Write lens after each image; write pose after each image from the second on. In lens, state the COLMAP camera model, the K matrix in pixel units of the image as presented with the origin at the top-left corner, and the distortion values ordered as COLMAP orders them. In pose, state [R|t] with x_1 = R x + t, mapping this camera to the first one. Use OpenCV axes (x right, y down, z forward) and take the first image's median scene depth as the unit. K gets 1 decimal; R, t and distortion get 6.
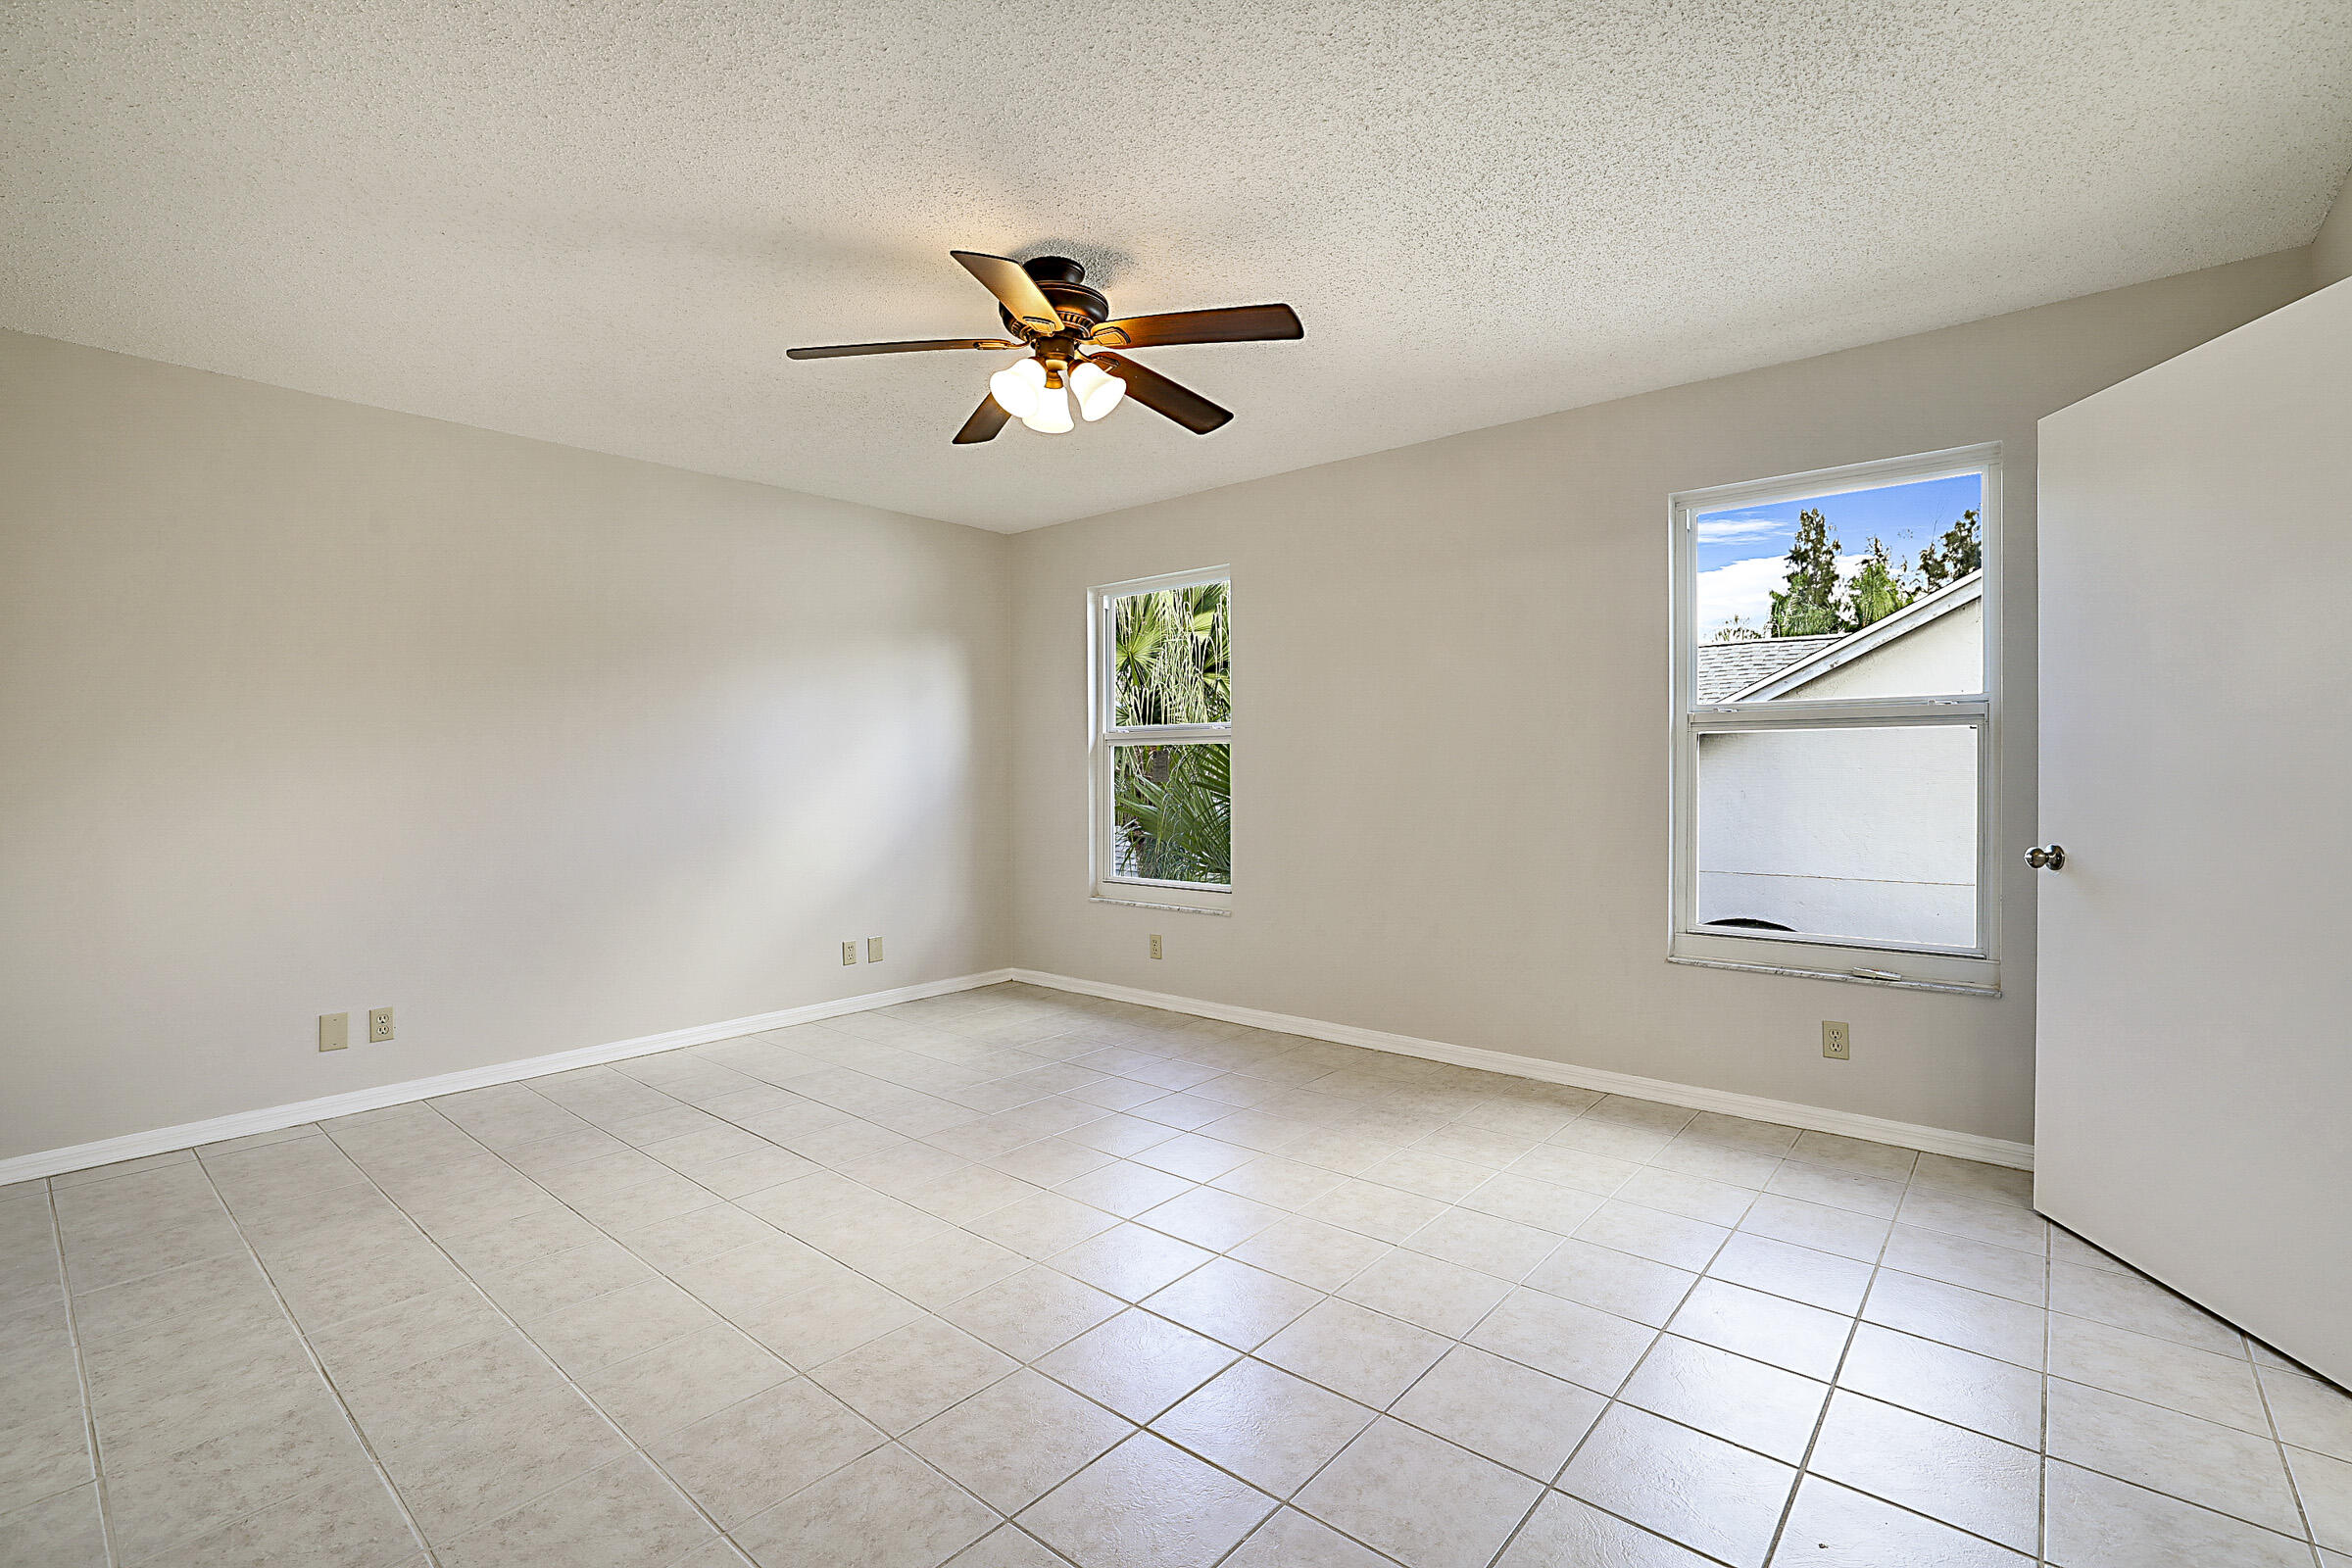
lens RADIAL K [[1050.8, 0, 1178.7], [0, 1050.8, 775.1], [0, 0, 1]] dist [-0.050875, 0.019405]
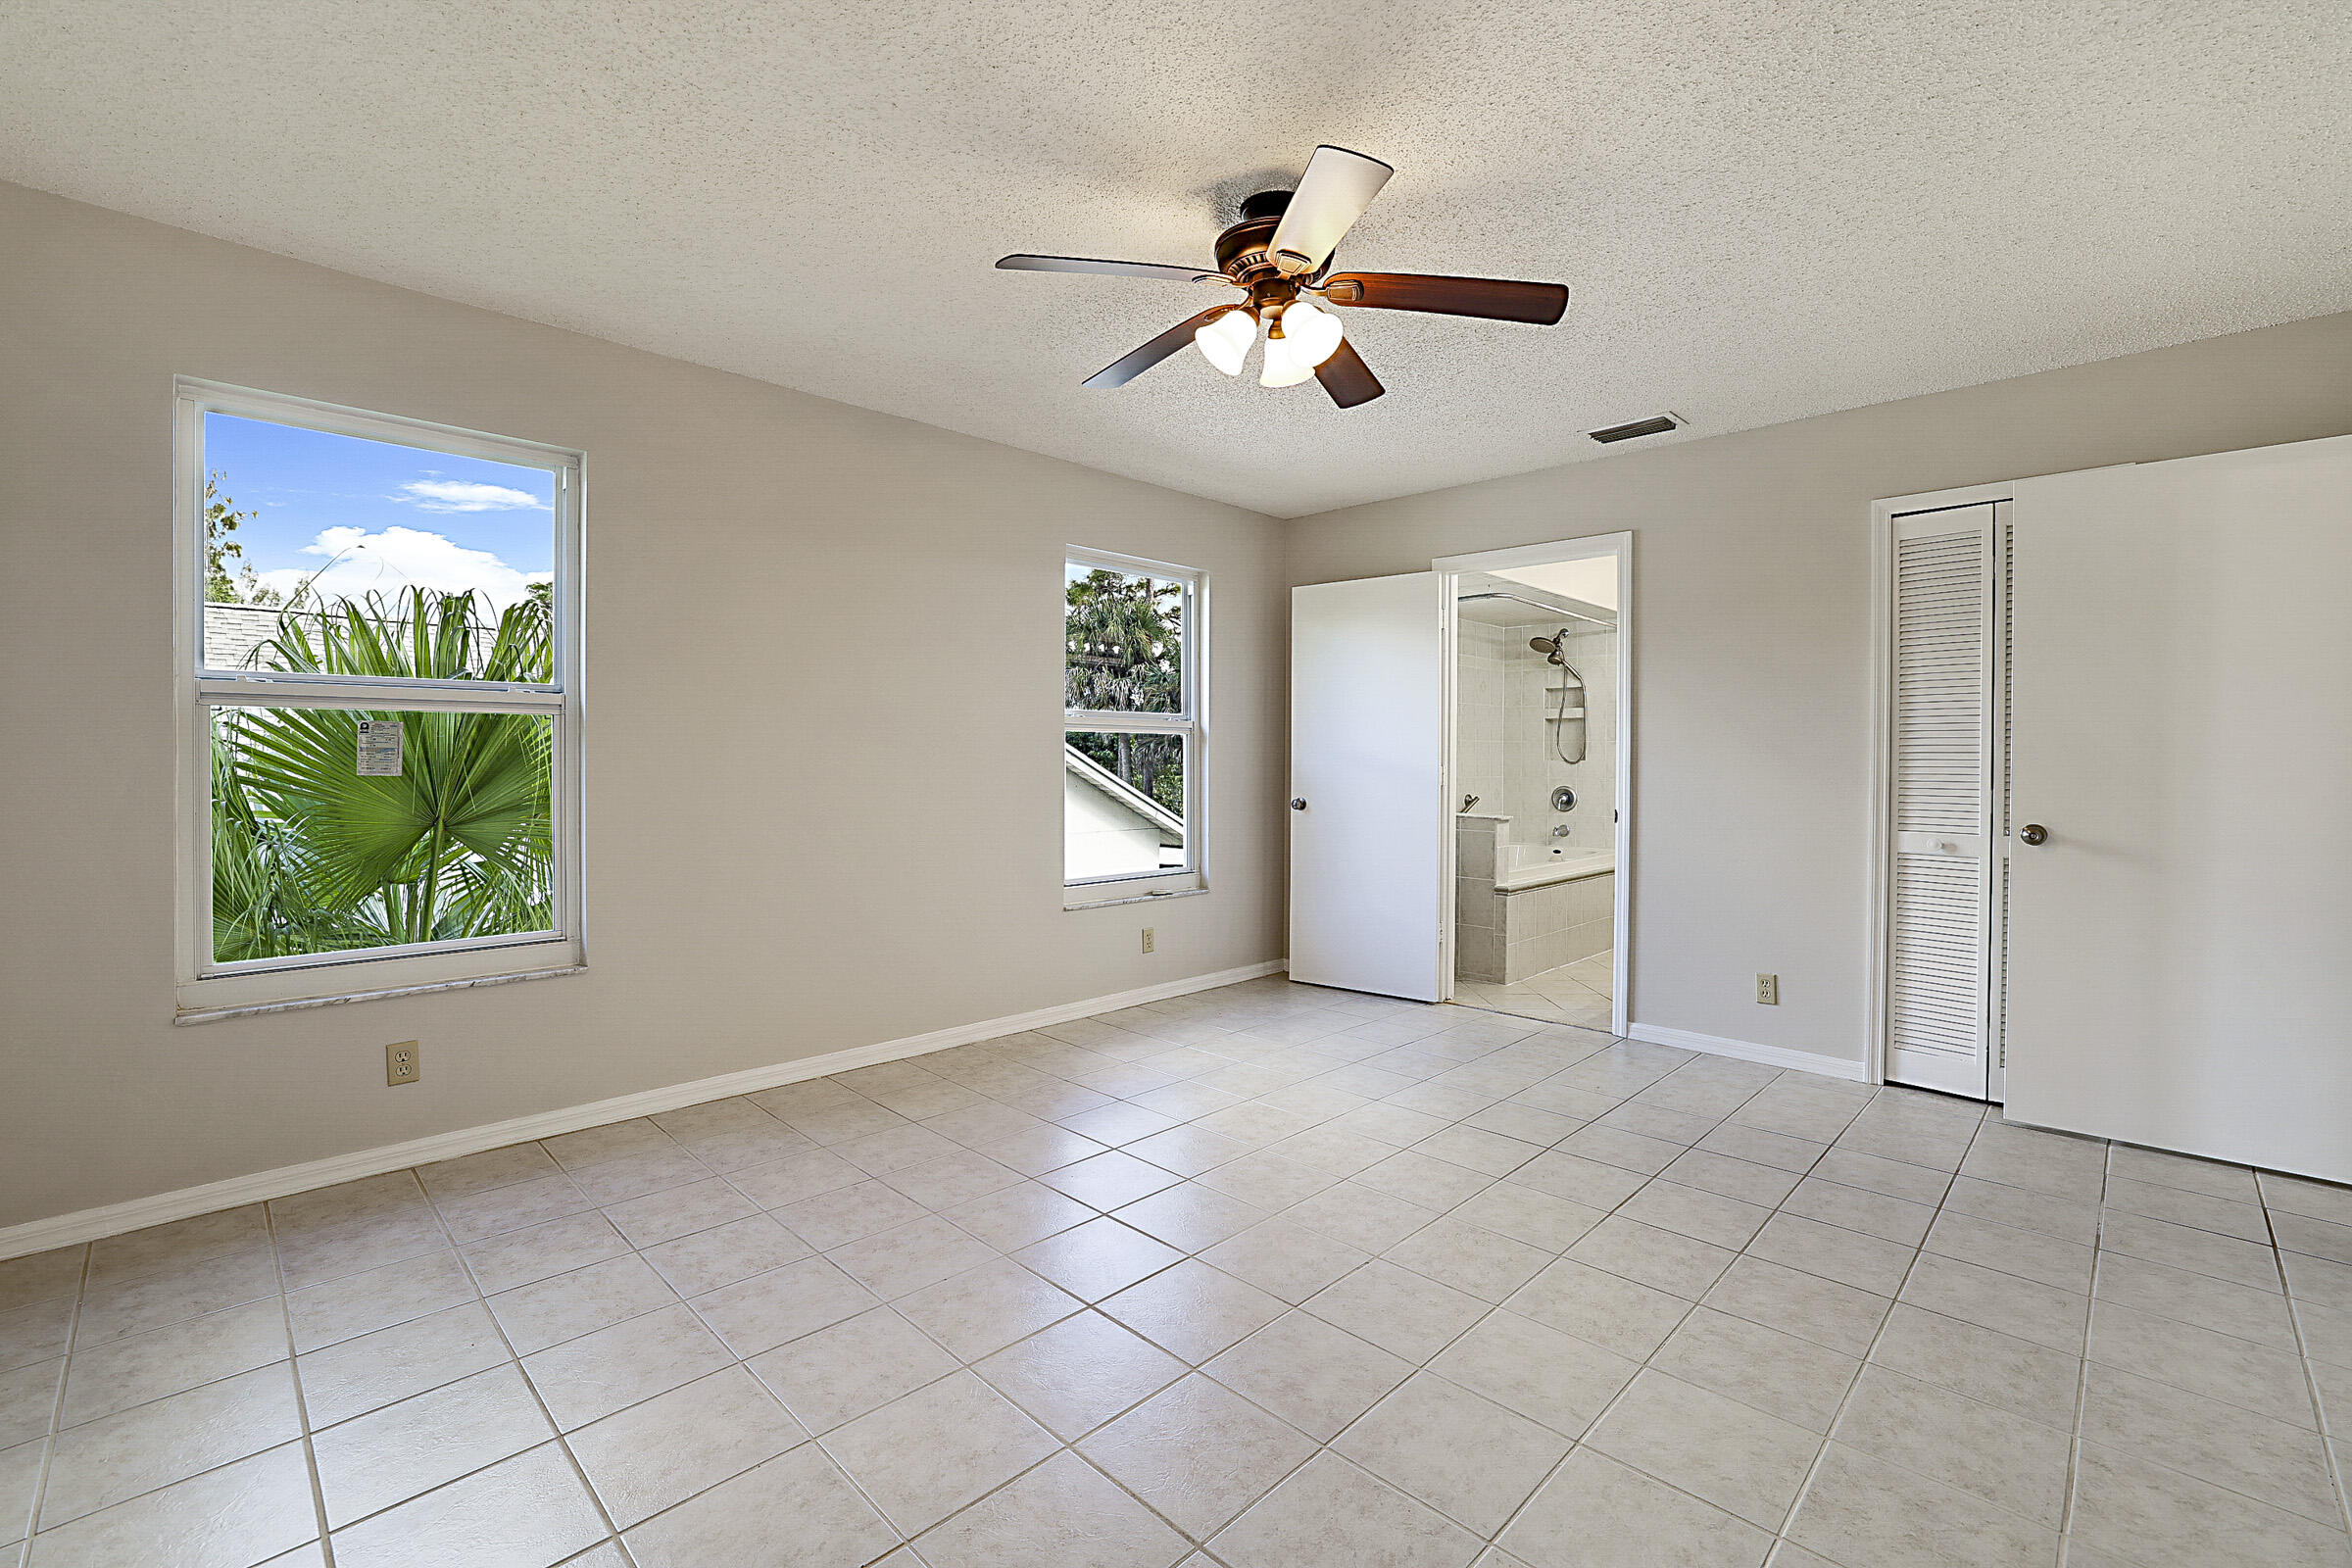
lens RADIAL K [[1011.0, 0, 1178.6], [0, 1011.0, 769.3], [0, 0, 1]] dist [-0.041003, 0.013407]
pose [[0.073267, -0.003244, 0.997307, -0.998779], [-0.000345, 0.999995, 0.003278, 0.002953], [-0.997312, -0.000585, 0.073265, 1.019913]]
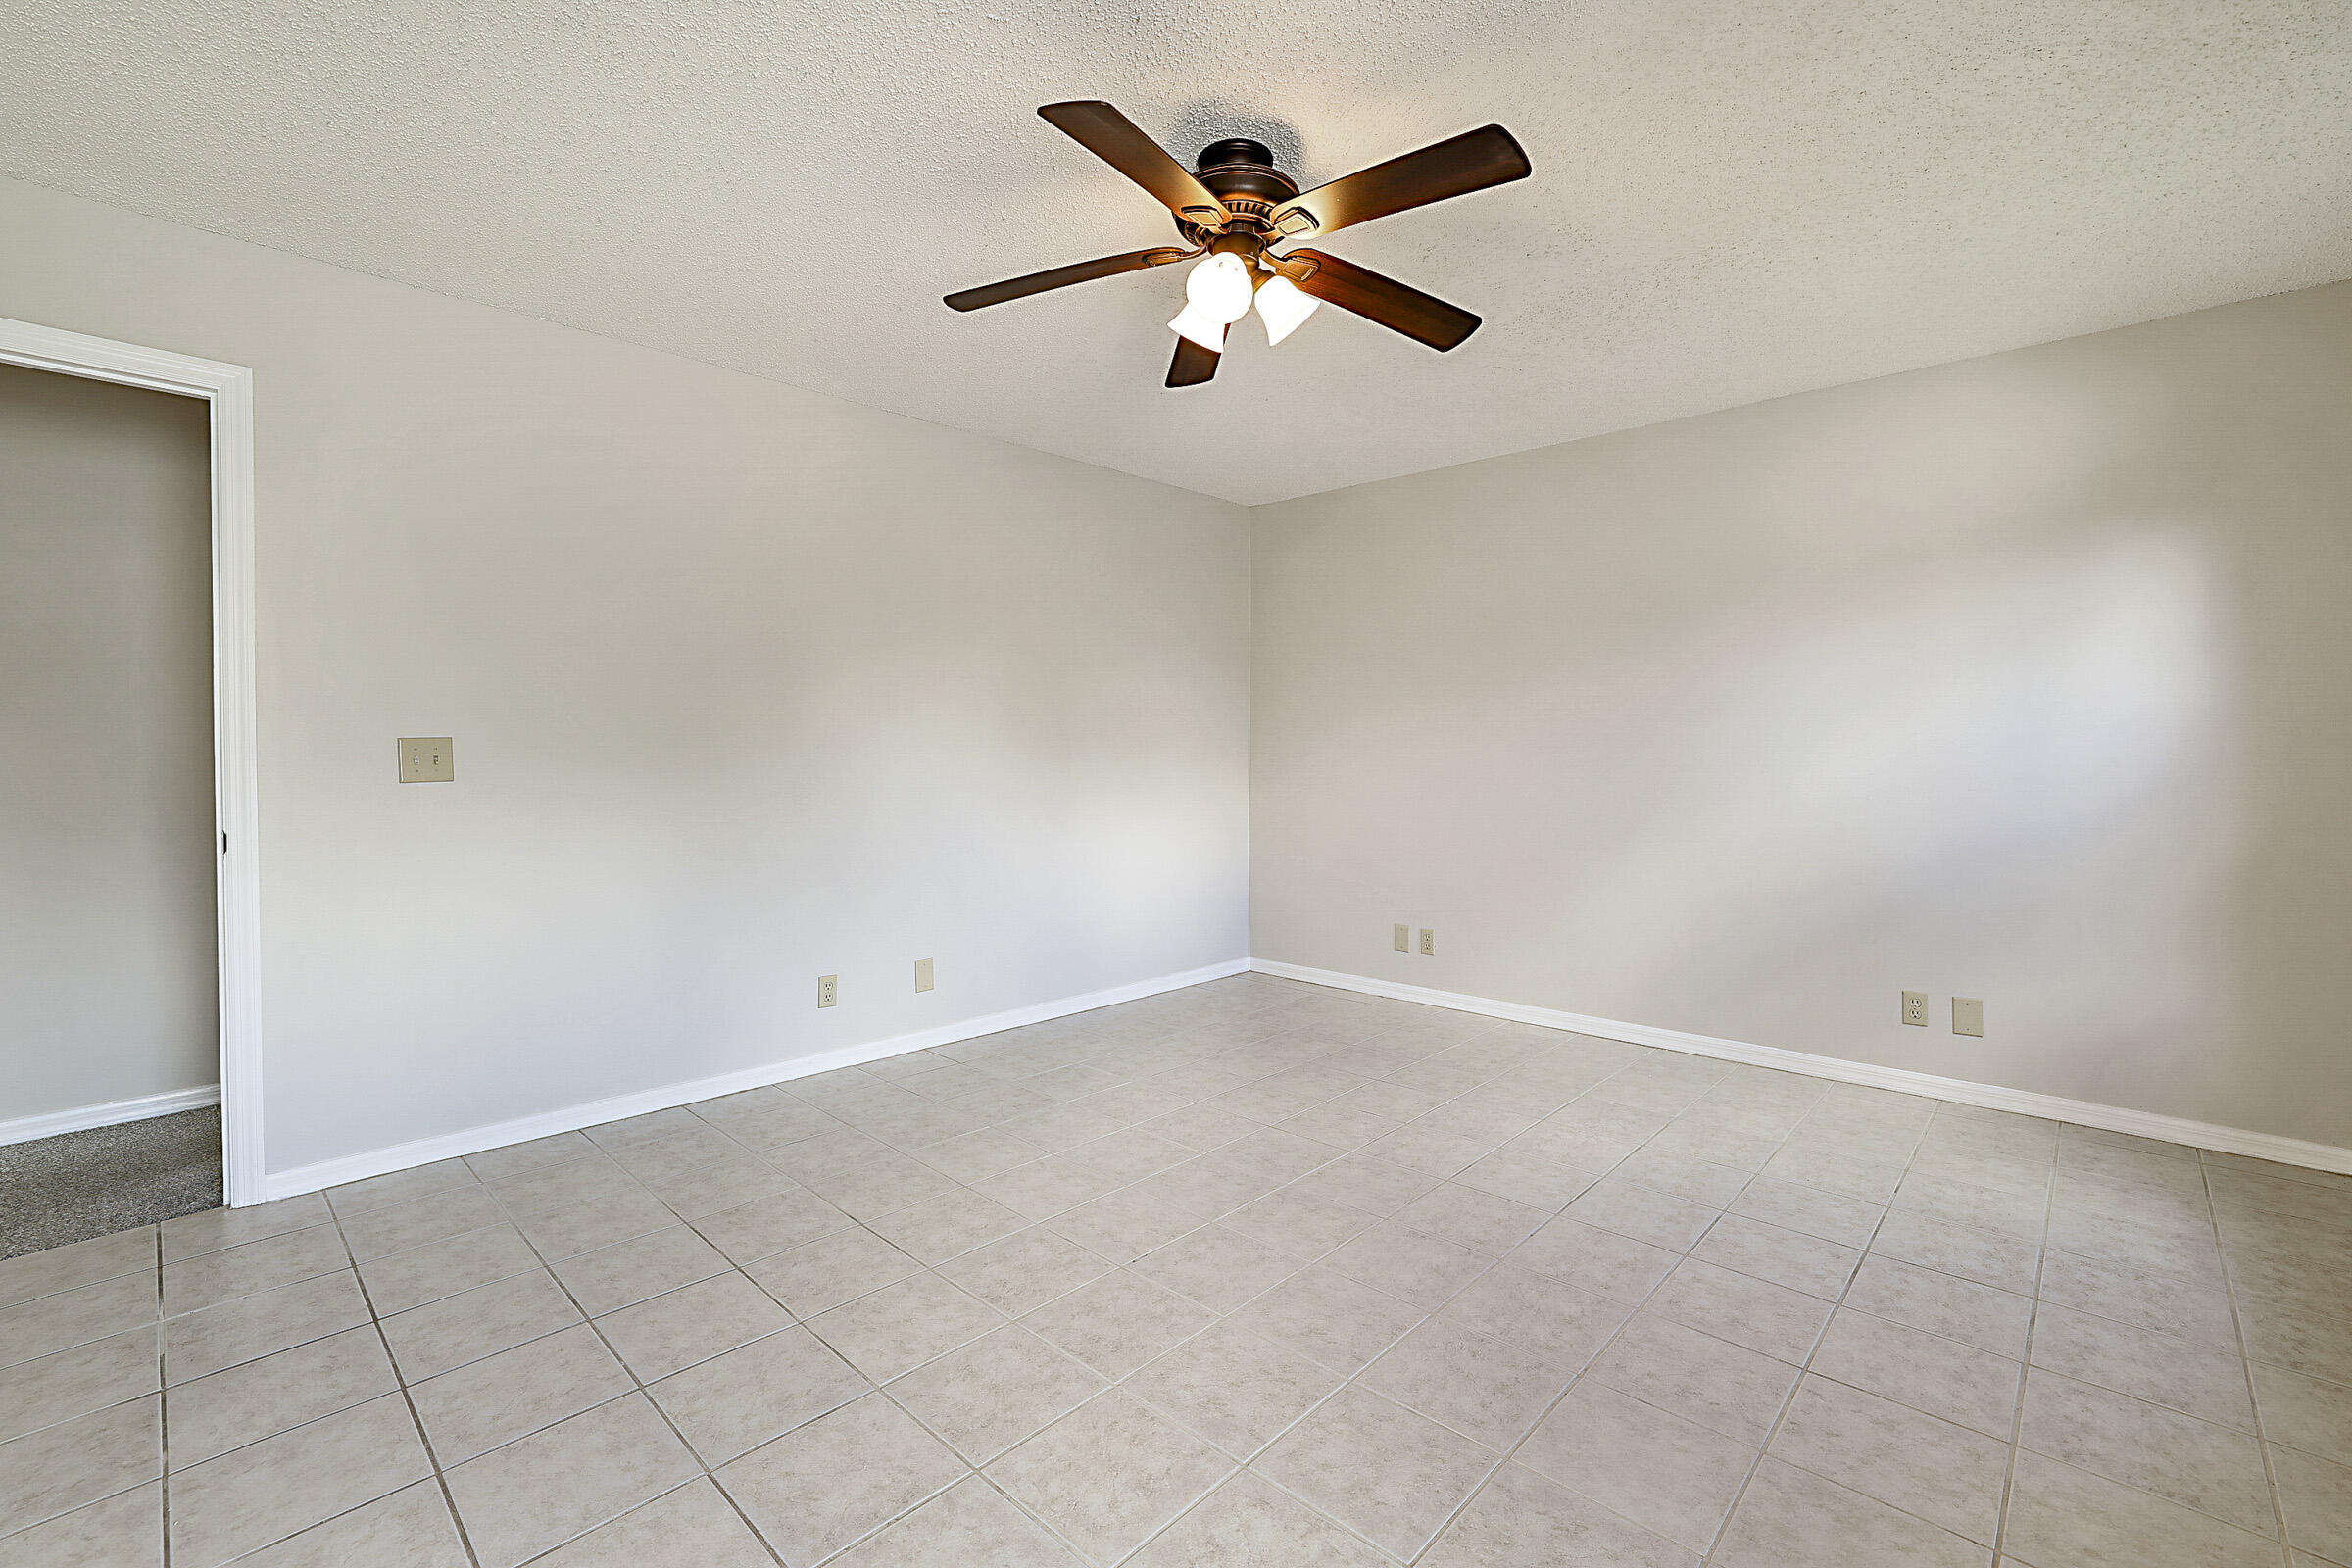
lens RADIAL K [[1011.0, 0, 1178.6], [0, 1011.0, 769.3], [0, 0, 1]] dist [-0.041003, 0.013407]
pose [[-0.051050, 0.024080, -0.998406, 0.701883], [-0.005964, 0.999684, 0.024416, -0.009452], [0.998678, 0.007201, -0.050890, 0.999197]]
